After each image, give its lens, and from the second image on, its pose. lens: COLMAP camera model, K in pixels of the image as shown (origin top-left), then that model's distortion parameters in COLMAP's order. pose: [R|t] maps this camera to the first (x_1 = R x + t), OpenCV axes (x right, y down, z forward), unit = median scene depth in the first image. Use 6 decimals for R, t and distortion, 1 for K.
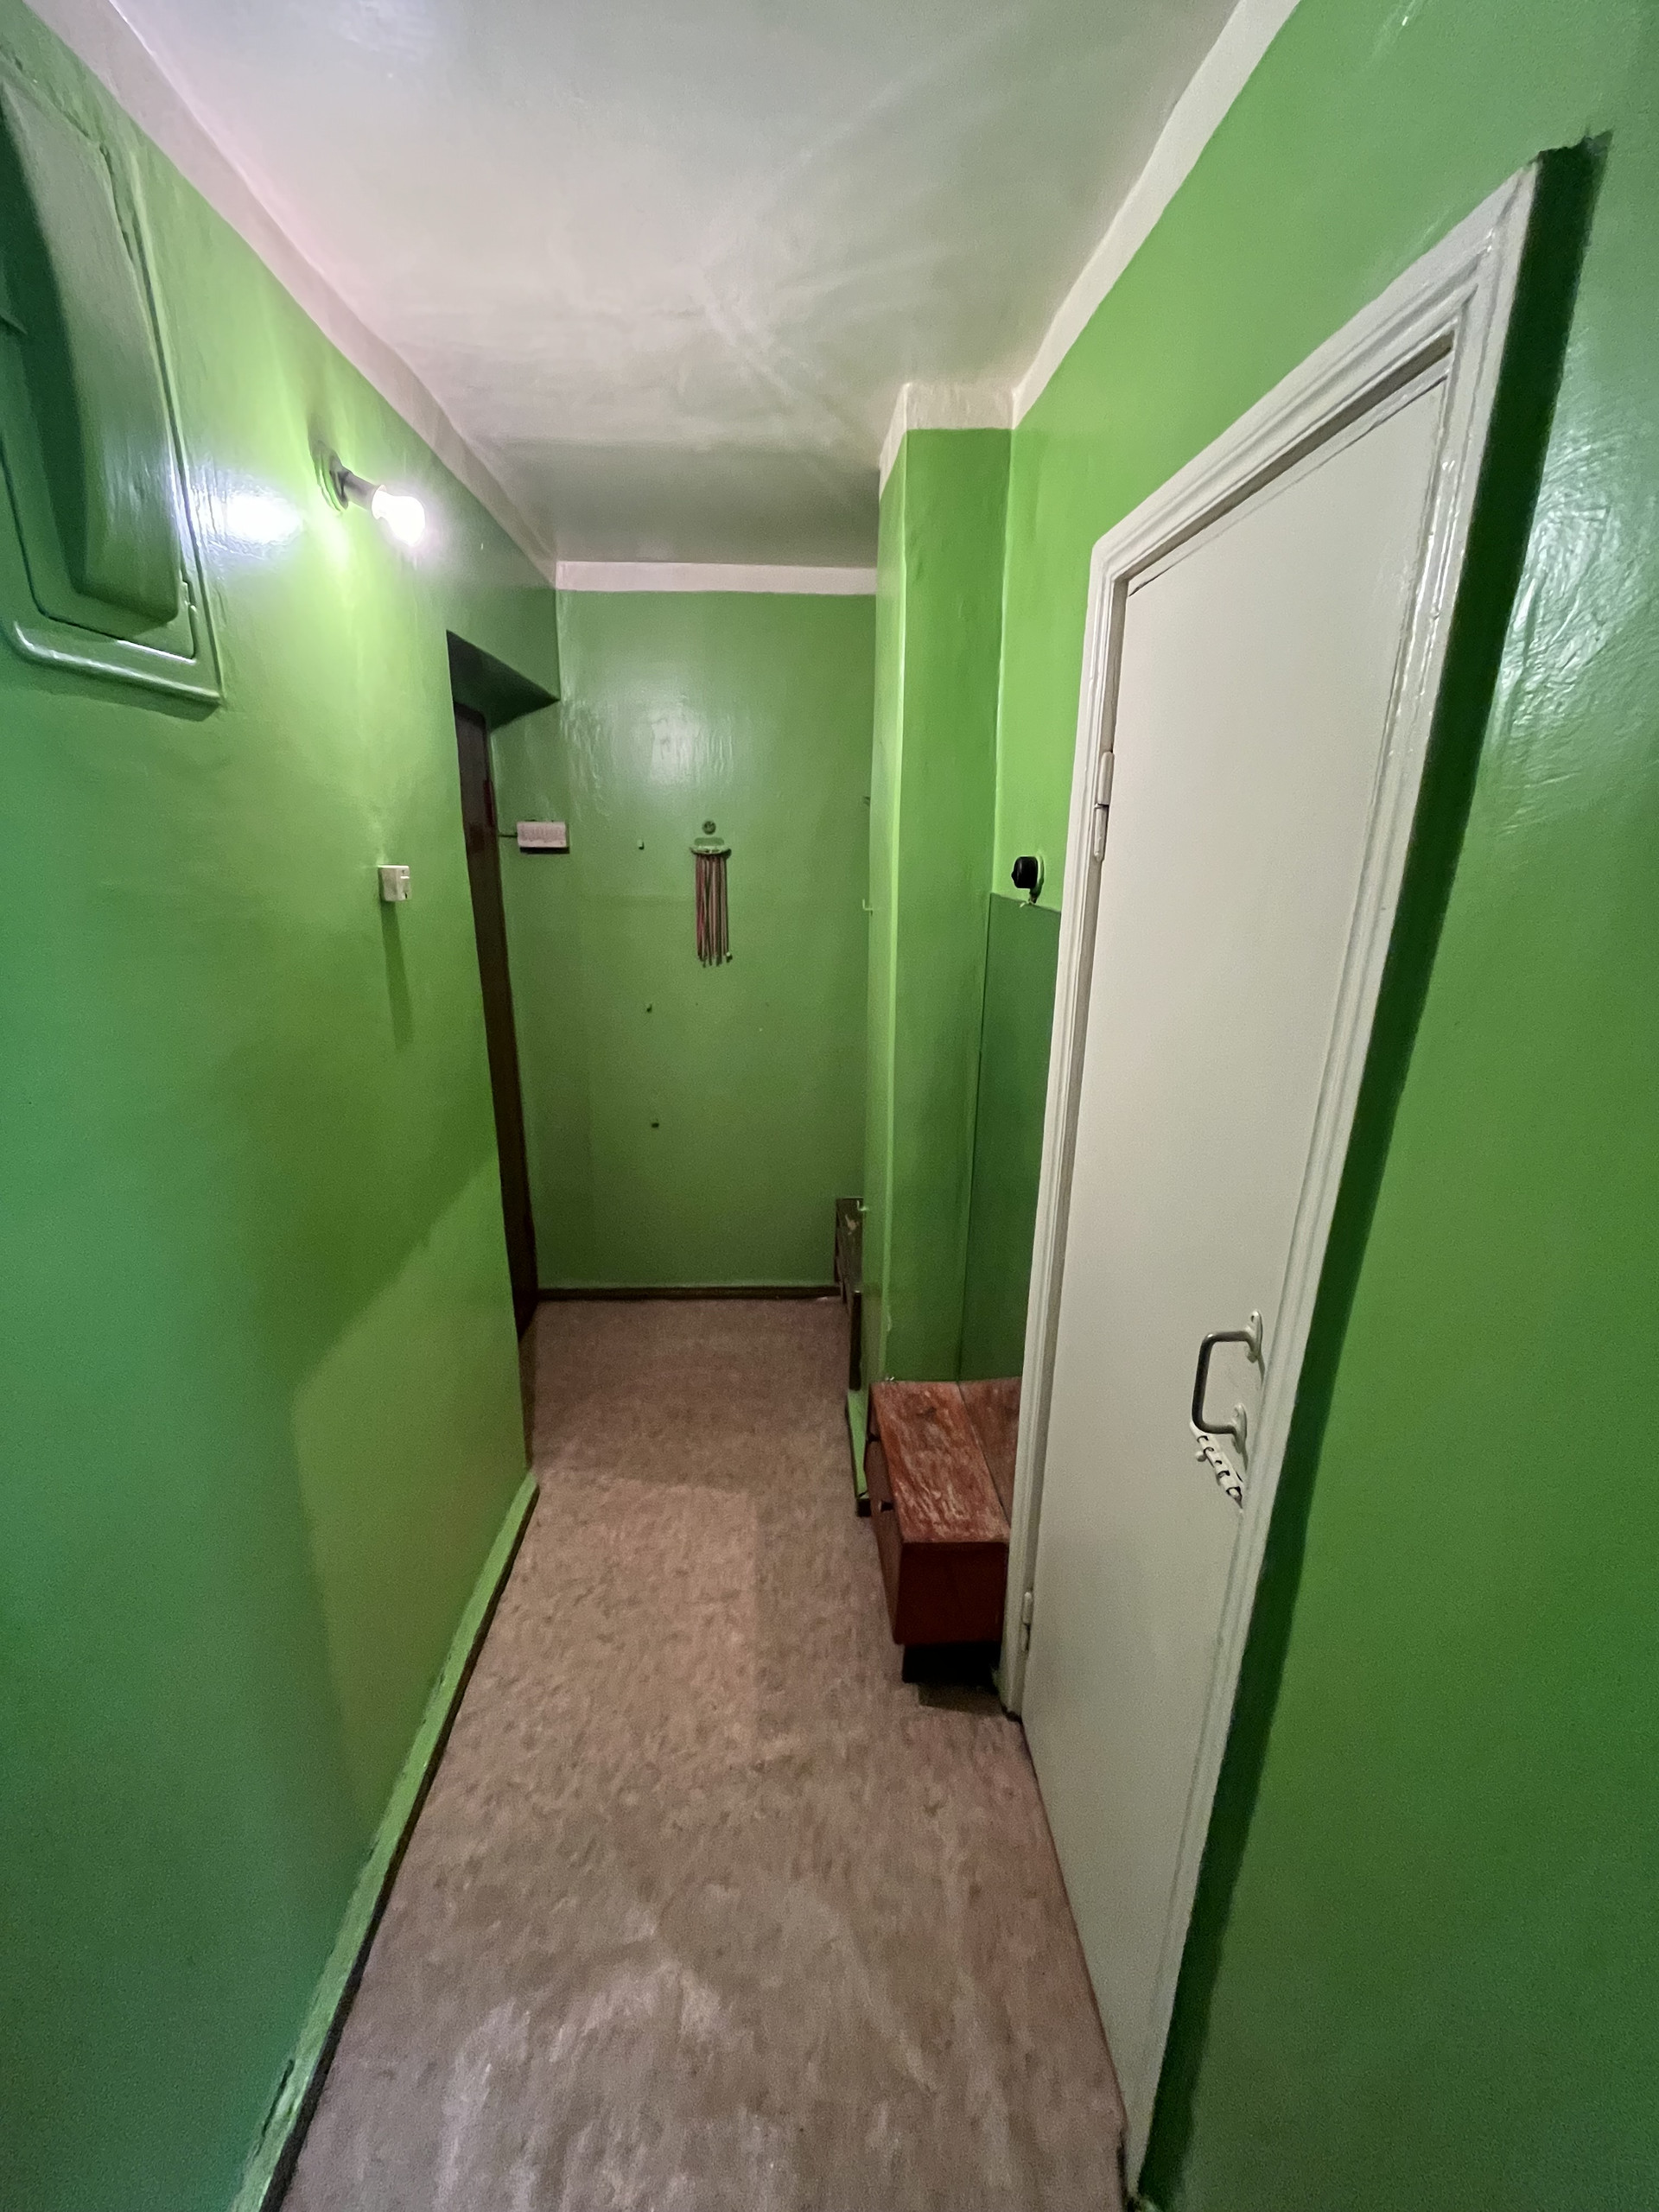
lens RADIAL K [[892.6, 0, 831.4], [0, 892.6, 1117.0], [0, 0, 1]] dist [-0.001021, 0.000138]
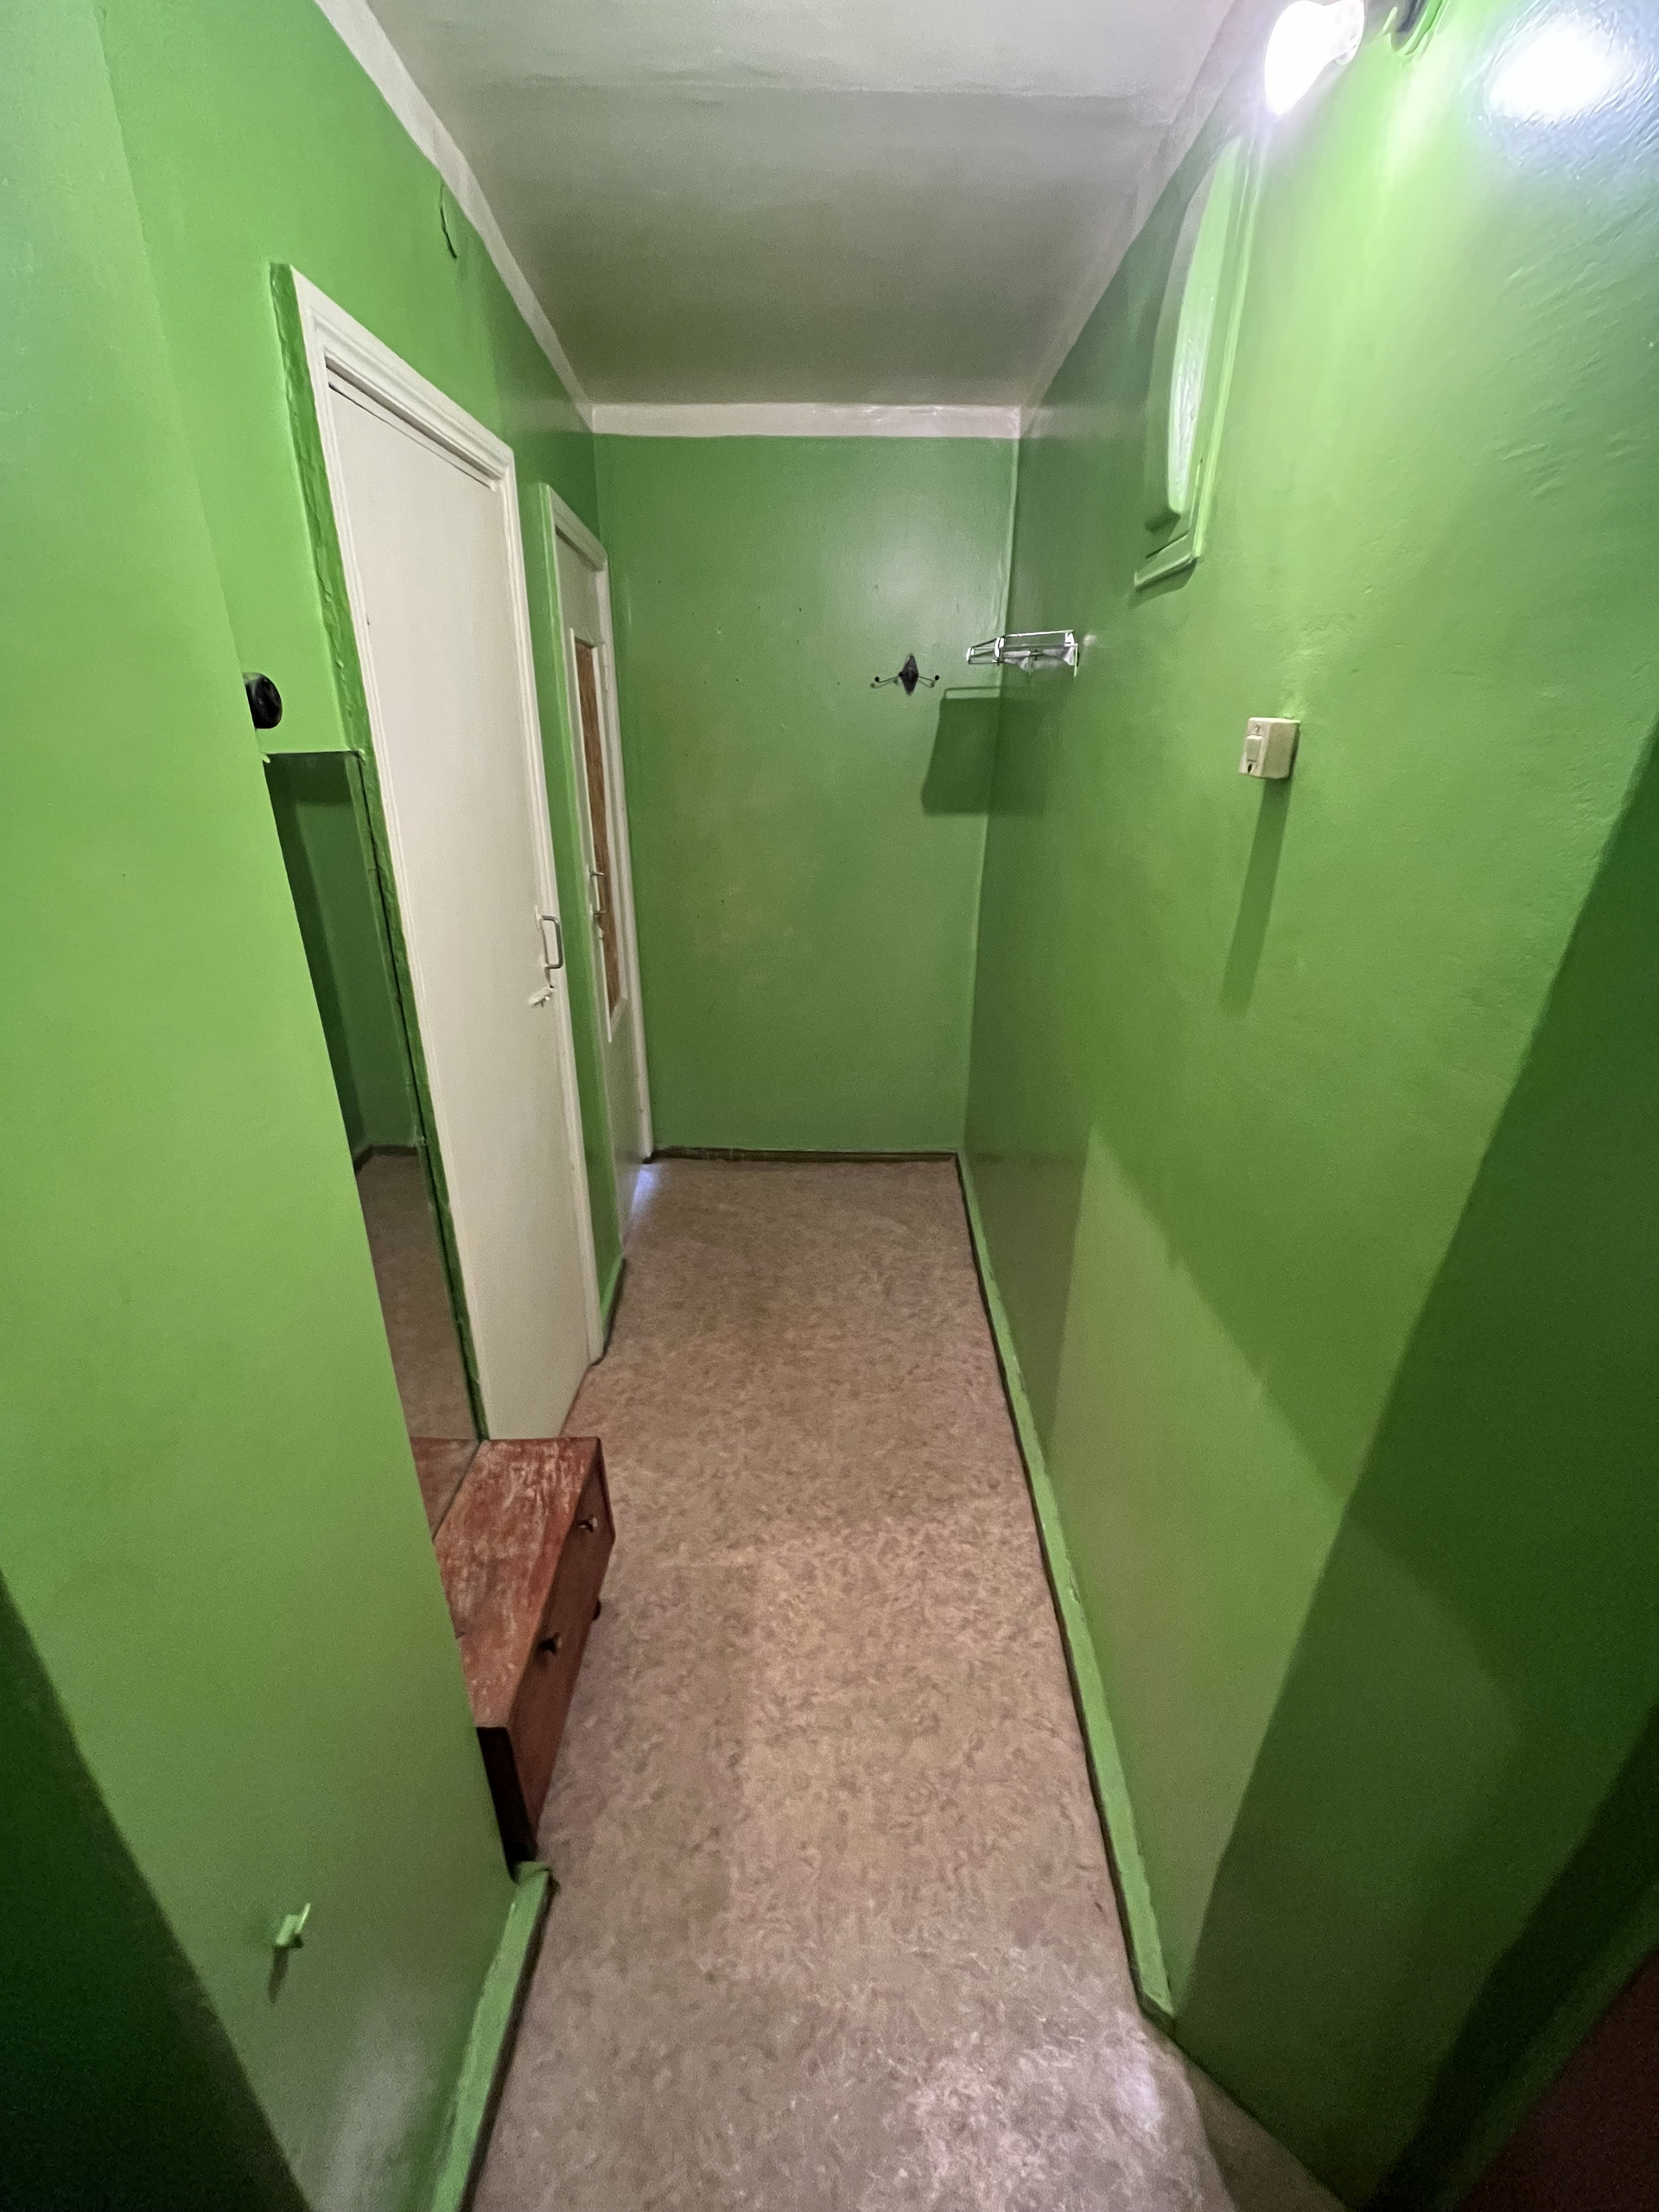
lens RADIAL K [[892.6, 0, 828.1], [0, 892.6, 1088.4], [0, 0, 1]] dist [-0.001021, 0.000138]
pose [[-0.996149, -0.055818, 0.067613, -0.193320], [-0.000380, 0.773905, 0.633301, -0.395330], [-0.087676, 0.630836, -0.770946, 1.359127]]
